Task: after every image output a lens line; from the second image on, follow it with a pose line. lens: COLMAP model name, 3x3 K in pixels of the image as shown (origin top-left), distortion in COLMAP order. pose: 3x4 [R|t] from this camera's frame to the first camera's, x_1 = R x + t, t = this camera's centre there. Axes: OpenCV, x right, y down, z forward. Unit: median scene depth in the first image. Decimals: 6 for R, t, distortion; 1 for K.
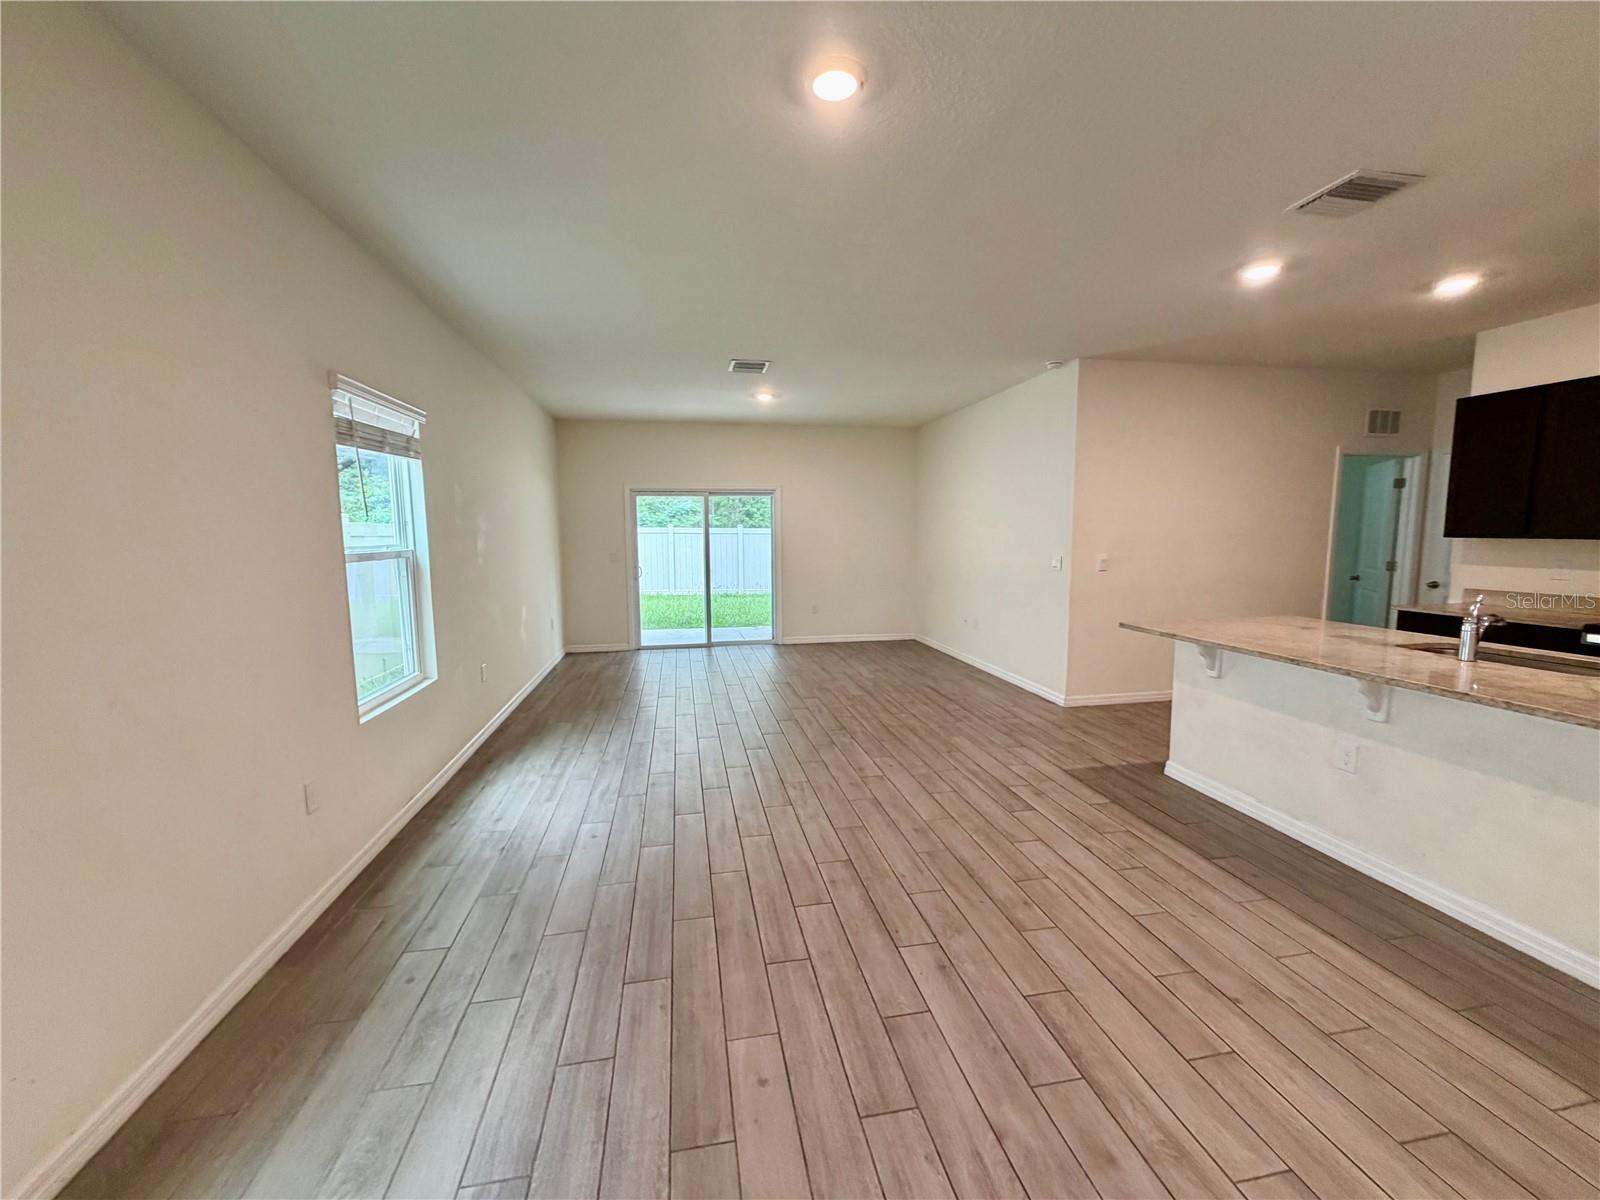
lens RADIAL K [[633.1, 0, 795.7], [0, 633.1, 599.8], [0, 0, 1]] dist [-0.000431, 0.000041]
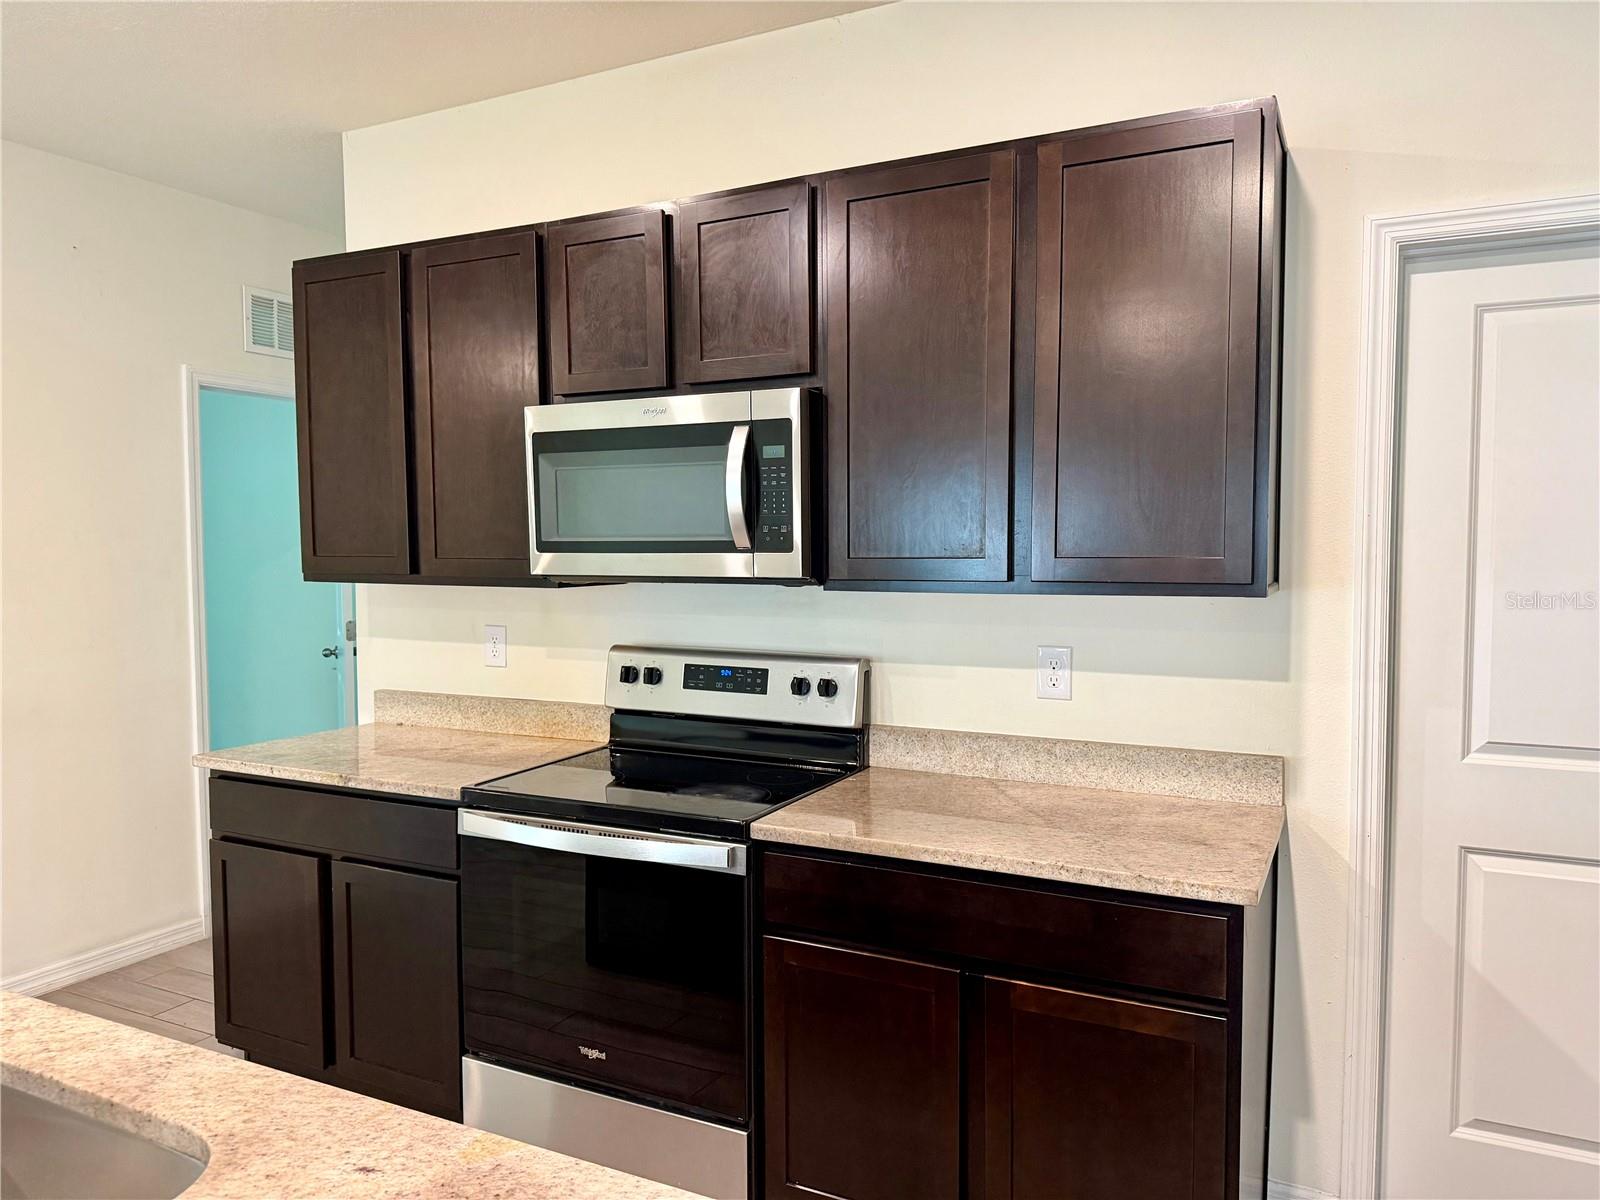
lens RADIAL K [[1127.9, 0, 800.0], [0, 1127.9, 600.0], [0, 0, 1]] dist [0.042191, -0.000106]
pose [[0.606983, -0.040075, 0.793704, 0.758985], [0.086264, 0.996149, -0.015674, -0.055123], [-0.790019, 0.077982, 0.608103, 0.329985]]
